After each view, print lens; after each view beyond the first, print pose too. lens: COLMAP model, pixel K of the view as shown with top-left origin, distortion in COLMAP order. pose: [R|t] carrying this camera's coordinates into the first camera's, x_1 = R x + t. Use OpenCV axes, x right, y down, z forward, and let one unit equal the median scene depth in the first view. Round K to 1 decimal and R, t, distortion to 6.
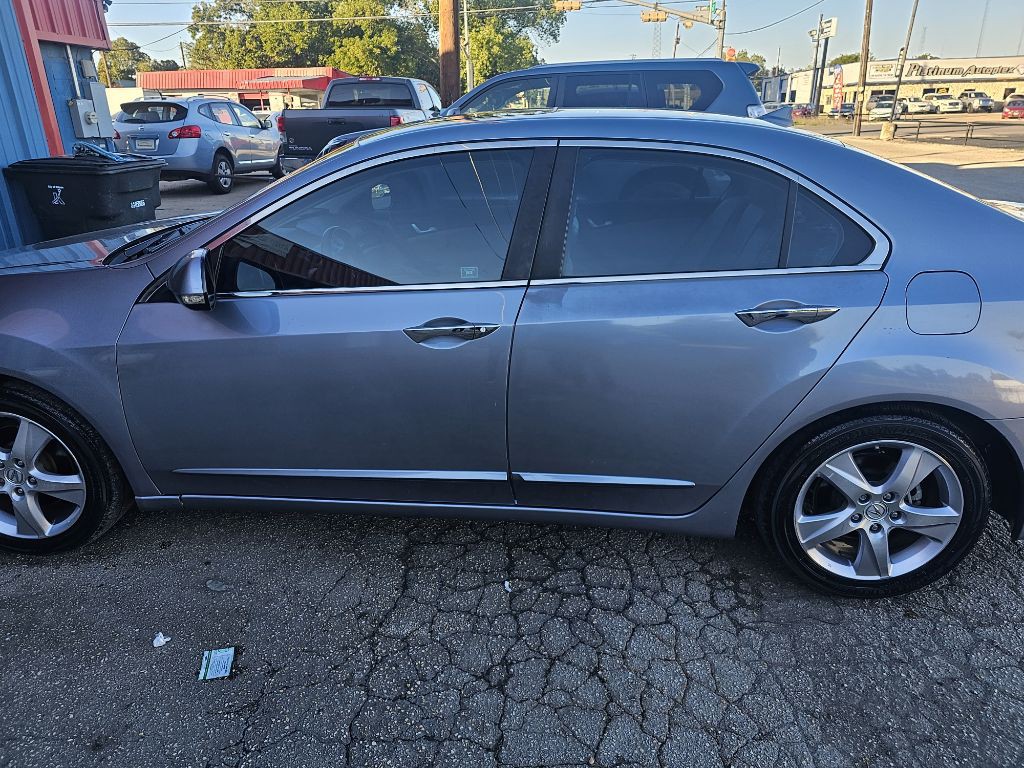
lens RADIAL K [[681.7, 0, 517.1], [0, 681.7, 389.3], [0, 0, 1]] dist [0.036076, -0.029532]
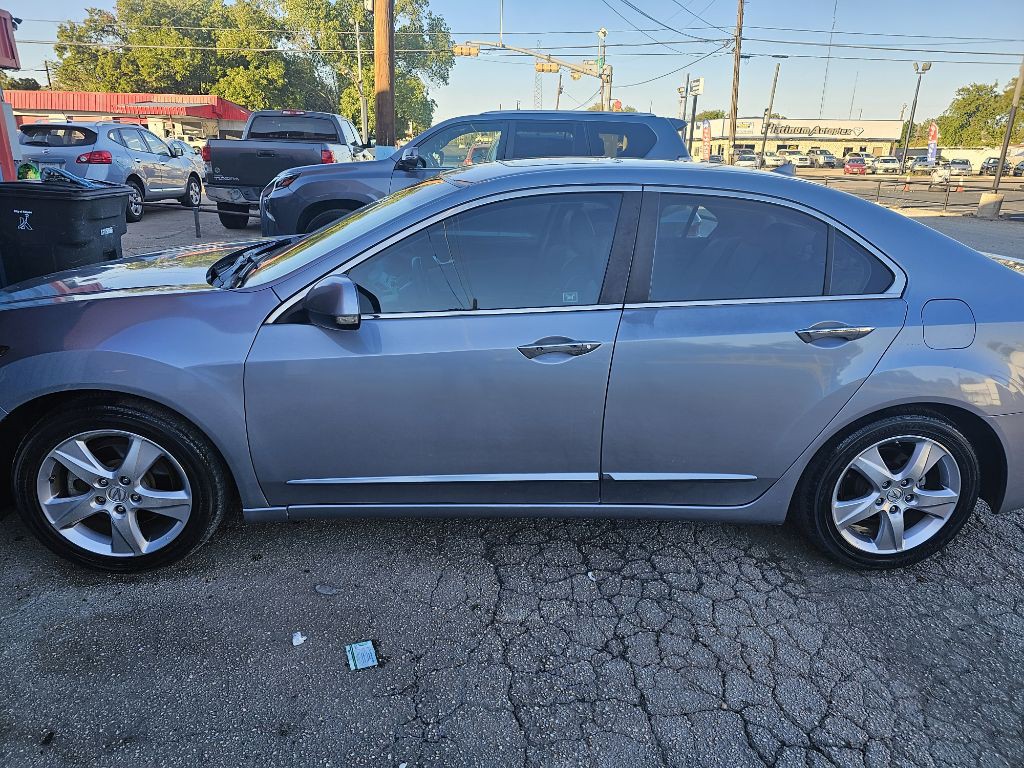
lens RADIAL K [[687.9, 0, 488.9], [0, 687.9, 398.8], [0, 0, 1]] dist [0.040698, -0.029844]
pose [[0.987825, -0.013950, 0.154944, -0.346045], [0.020069, 0.999076, -0.038000, 0.035861], [-0.154270, 0.040647, 0.987192, -0.103274]]
